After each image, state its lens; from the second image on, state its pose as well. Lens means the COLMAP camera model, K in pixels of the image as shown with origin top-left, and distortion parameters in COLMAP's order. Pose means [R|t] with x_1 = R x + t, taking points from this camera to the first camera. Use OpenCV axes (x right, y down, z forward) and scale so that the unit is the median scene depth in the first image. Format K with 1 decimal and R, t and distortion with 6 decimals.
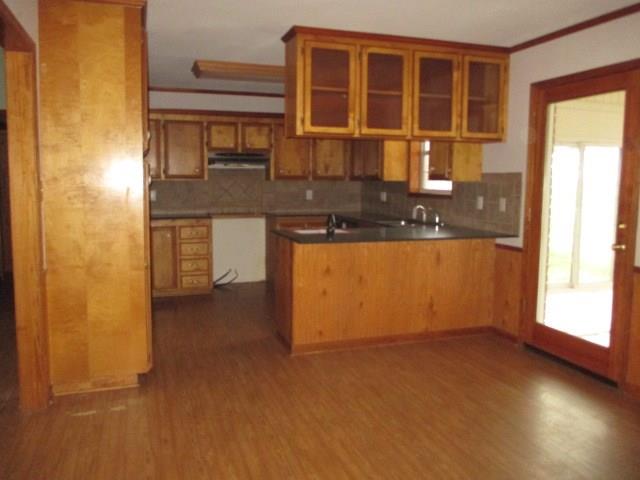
lens RADIAL K [[535.6, 0, 323.2], [0, 535.6, 240.7], [0, 0, 1]] dist [0.011021, 0.002307]
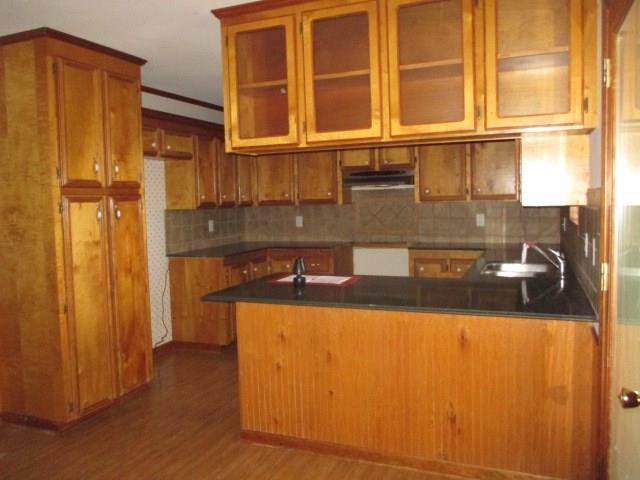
lens RADIAL K [[535.6, 0, 321.5], [0, 535.6, 237.6], [0, 0, 1]] dist [0.011021, 0.002307]
pose [[0.747821, 0.021958, -0.663537, 0.447889], [-0.043113, 0.998949, -0.015531, -0.057982], [0.662499, 0.040221, 0.747982, 0.427276]]
